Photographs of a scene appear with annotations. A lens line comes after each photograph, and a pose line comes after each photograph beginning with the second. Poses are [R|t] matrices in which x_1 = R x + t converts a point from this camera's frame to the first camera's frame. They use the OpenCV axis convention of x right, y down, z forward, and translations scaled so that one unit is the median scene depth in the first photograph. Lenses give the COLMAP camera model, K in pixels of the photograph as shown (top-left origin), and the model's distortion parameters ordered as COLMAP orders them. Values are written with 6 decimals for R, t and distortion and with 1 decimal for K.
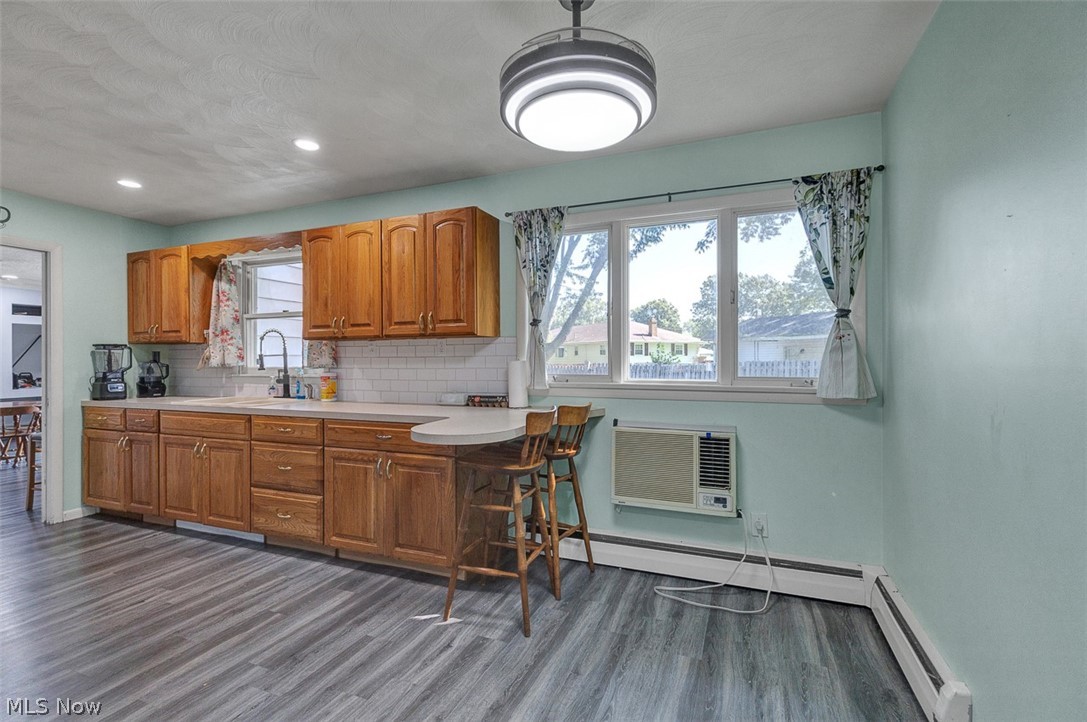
lens RADIAL K [[495.8, 0, 540.8], [0, 495.8, 358.0], [0, 0, 1]] dist [0.005846, -0.000476]
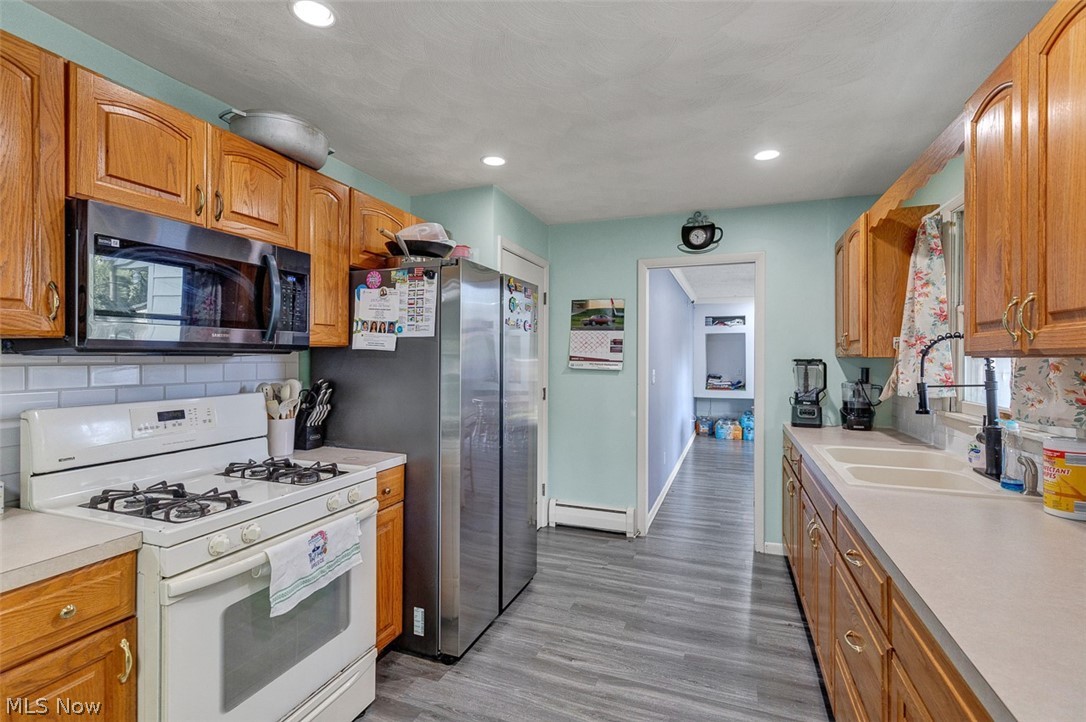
lens RADIAL K [[499.0, 0, 543.0], [0, 499.0, 361.0], [0, 0, 1]] dist [0.002346, -0.000144]
pose [[0.031048, 0.009279, -0.999475, -0.063013], [0.001210, 0.999956, 0.009321, -0.040357], [0.999517, -0.001498, 0.031035, 0.658595]]
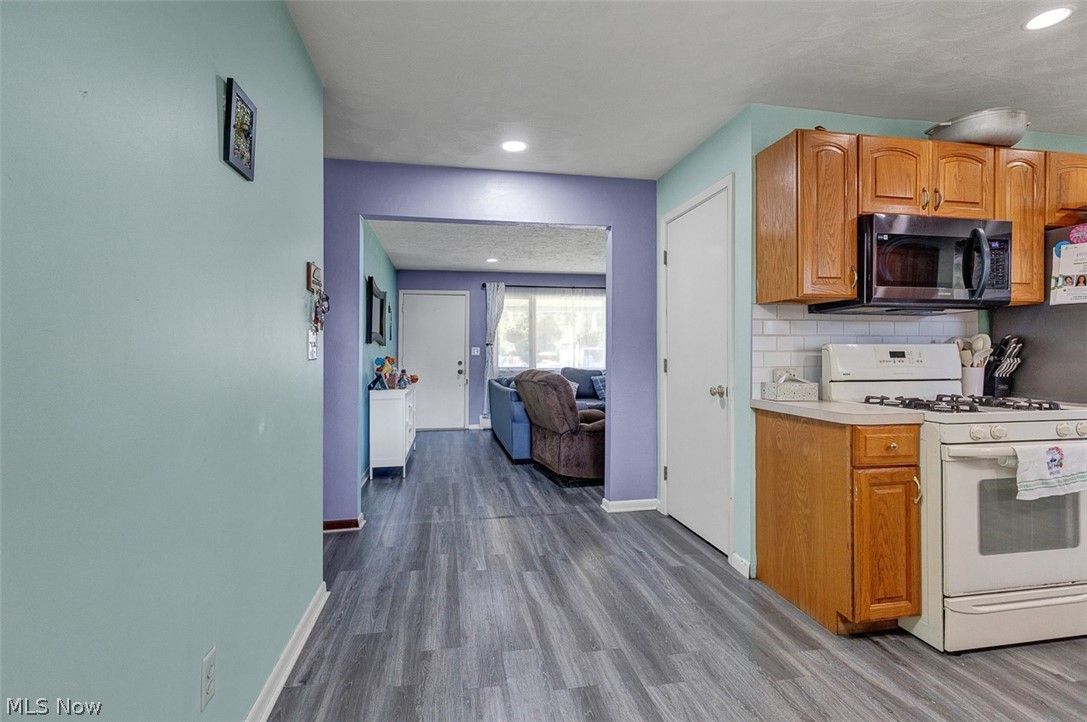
lens RADIAL K [[494.5, 0, 538.9], [0, 494.5, 349.5], [0, 0, 1]] dist [0.003247, 0.000224]
pose [[-0.838833, -0.001875, -0.544385, 0.262673], [0.004383, 0.999938, -0.010198, 0.020423], [0.544370, -0.010940, -0.838774, 0.613439]]
